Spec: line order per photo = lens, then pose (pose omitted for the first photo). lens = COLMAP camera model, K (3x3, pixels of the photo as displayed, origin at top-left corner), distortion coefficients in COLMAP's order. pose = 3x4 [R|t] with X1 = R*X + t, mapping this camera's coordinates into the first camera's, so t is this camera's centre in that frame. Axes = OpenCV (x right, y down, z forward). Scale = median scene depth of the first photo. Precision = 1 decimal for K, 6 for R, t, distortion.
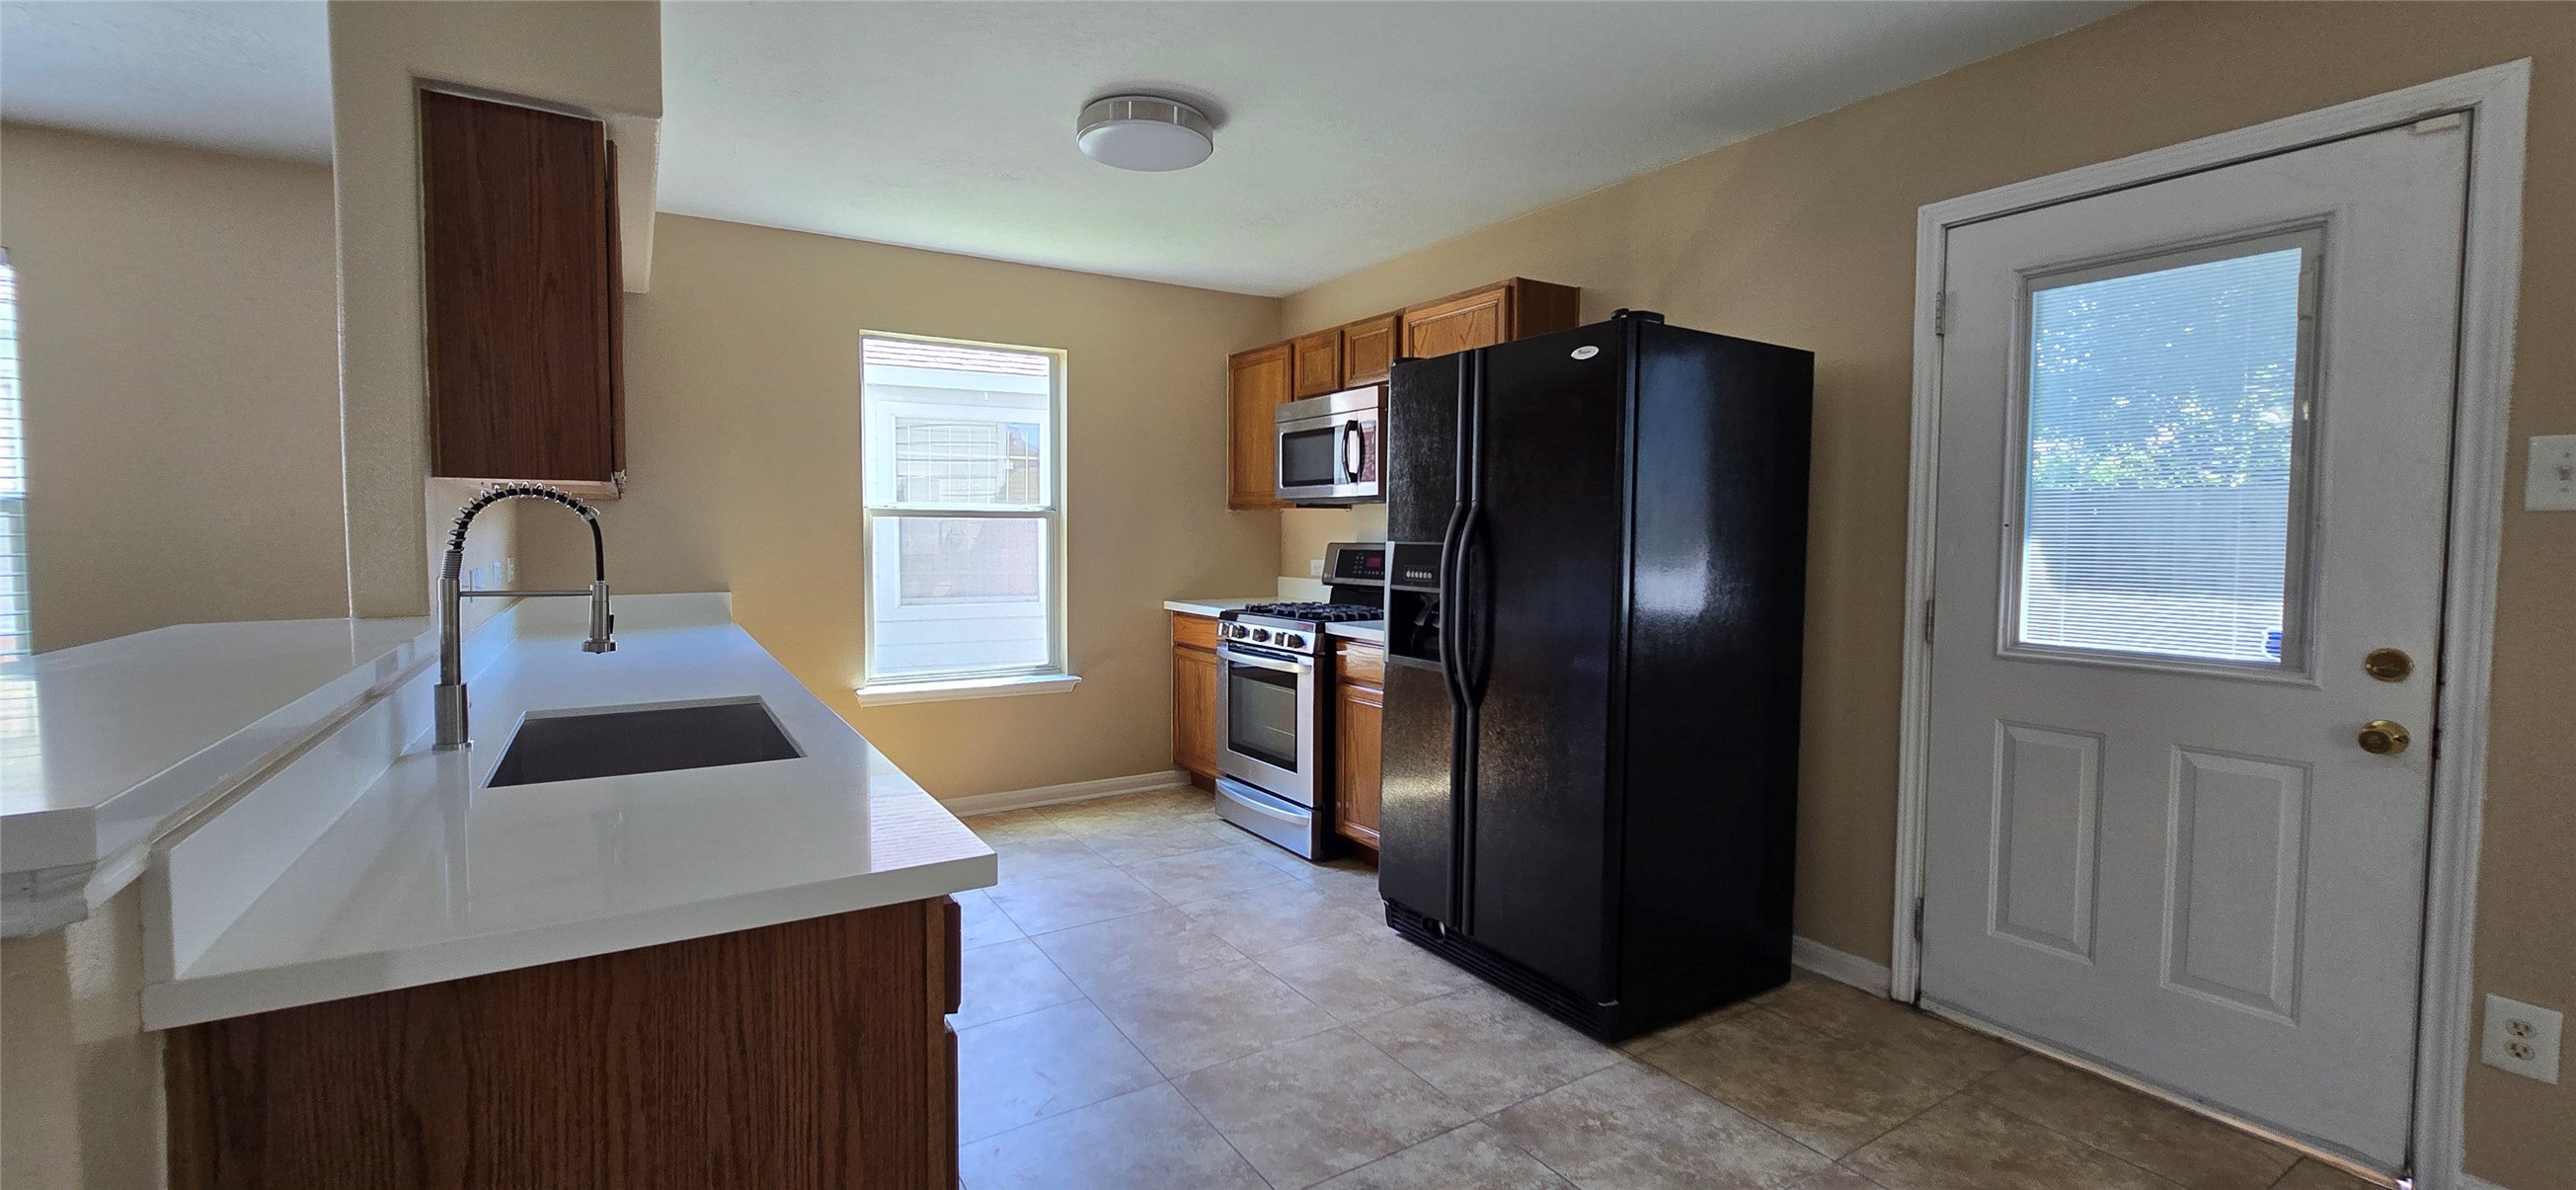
lens RADIAL K [[1050.4, 0, 1294.6], [0, 1050.4, 579.6], [0, 0, 1]] dist [-0.003706, -0.000003]
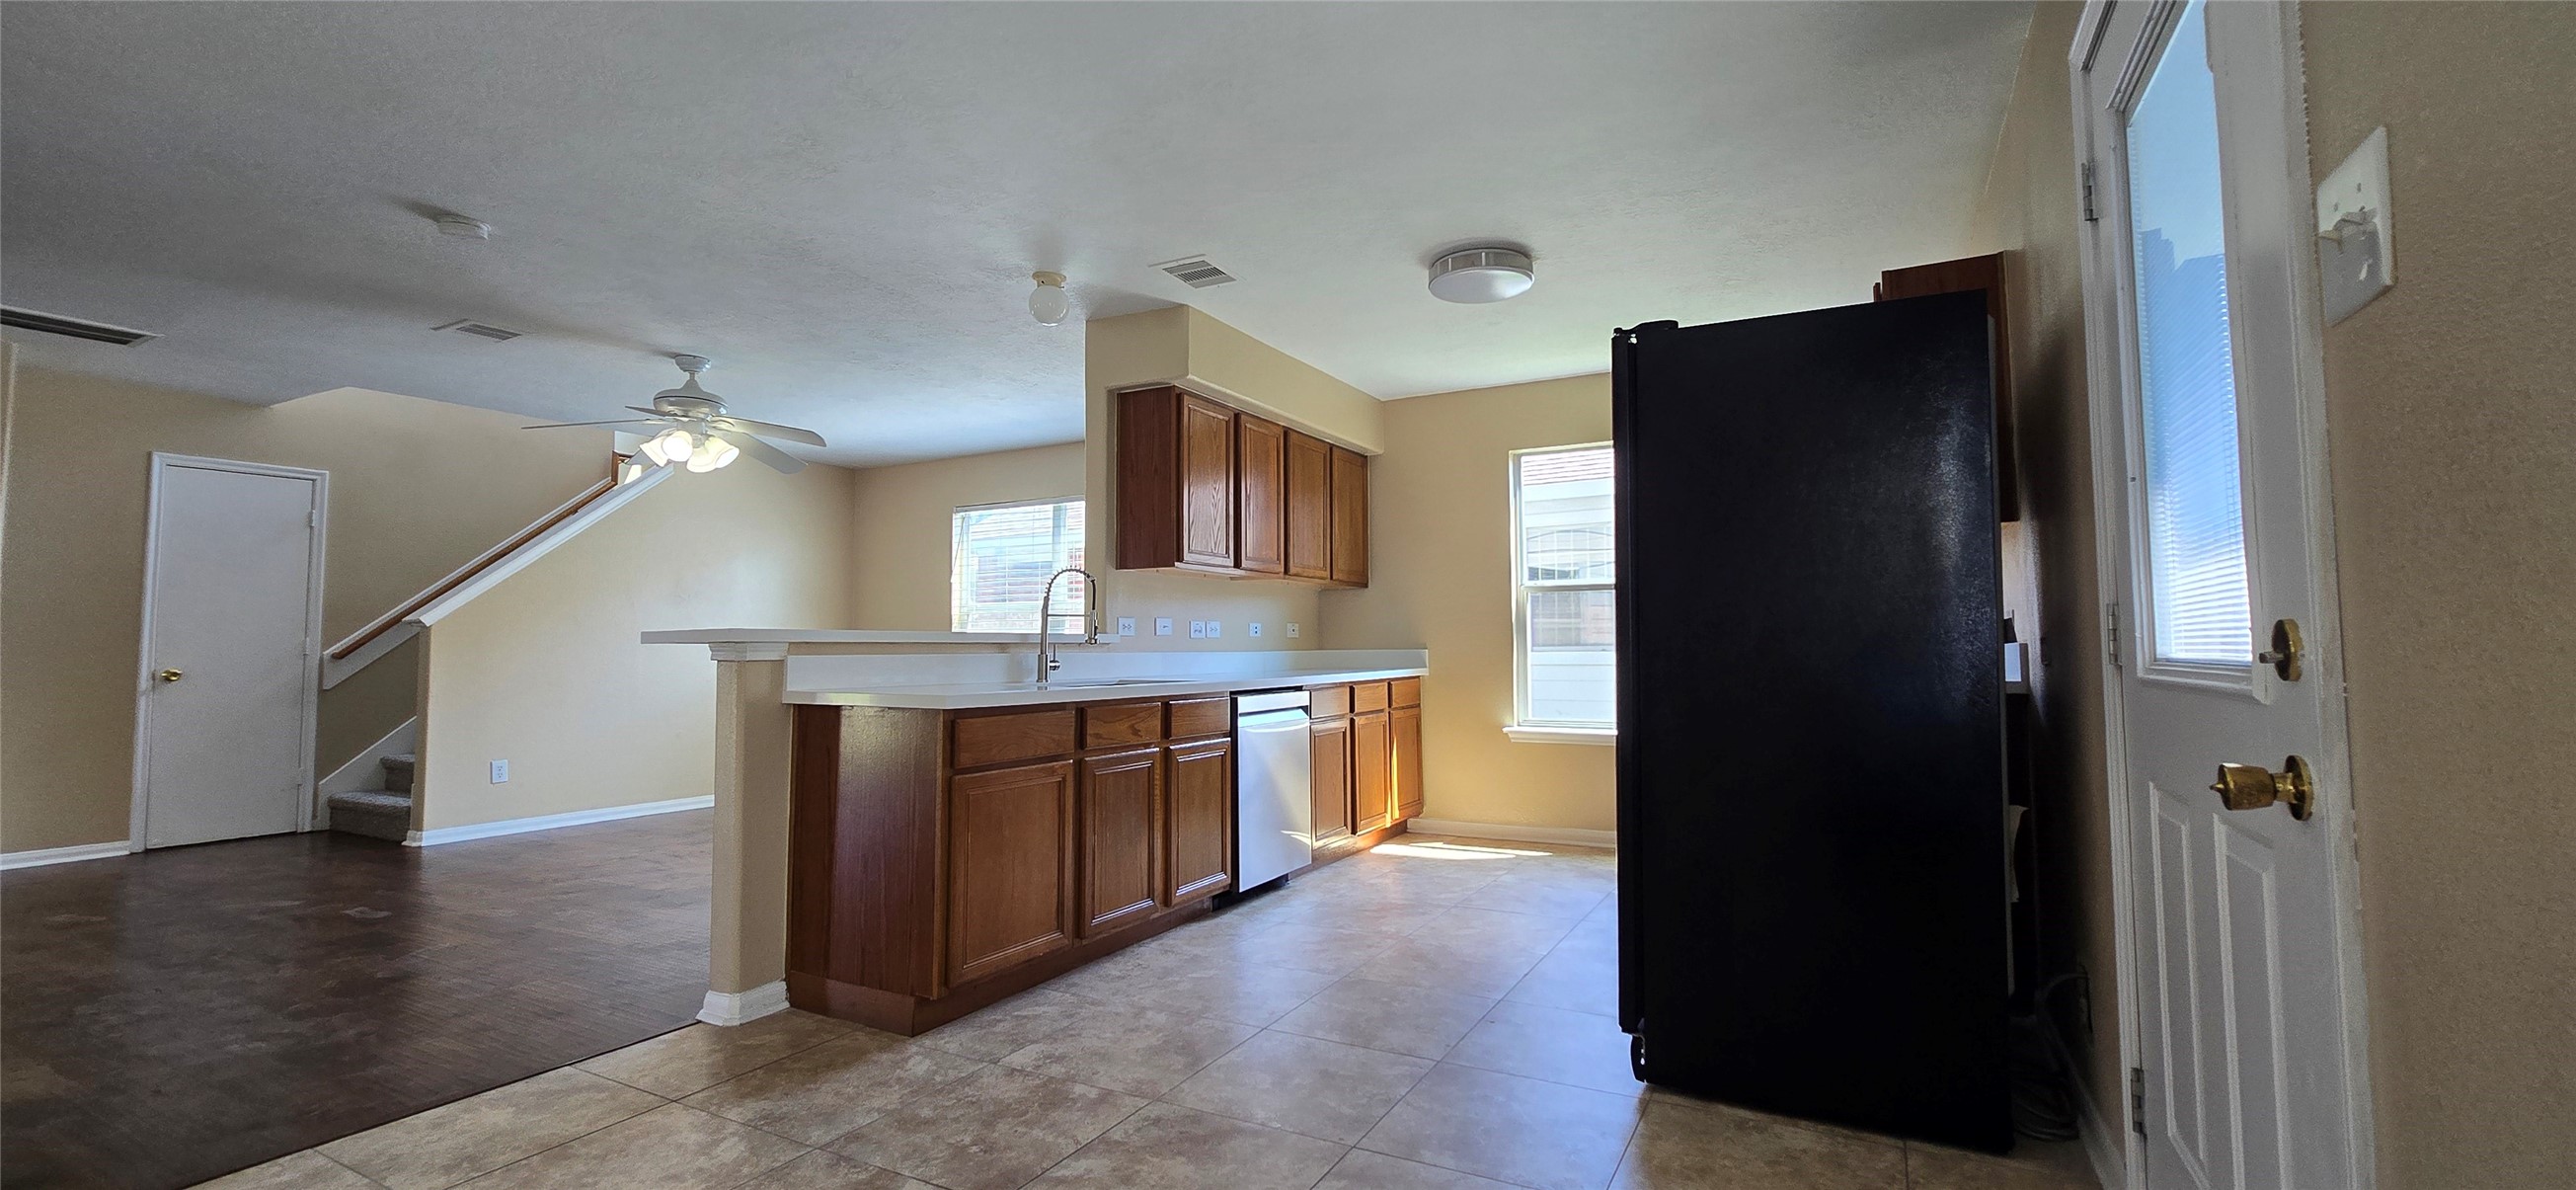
lens RADIAL K [[1050.4, 0, 1294.6], [0, 1050.4, 579.6], [0, 0, 1]] dist [-0.003706, -0.000003]
pose [[0.488860, -0.063608, -0.870040, 0.944994], [-0.032015, 0.995358, -0.090759, 0.083359], [0.871775, 0.072223, 0.484554, 0.225310]]
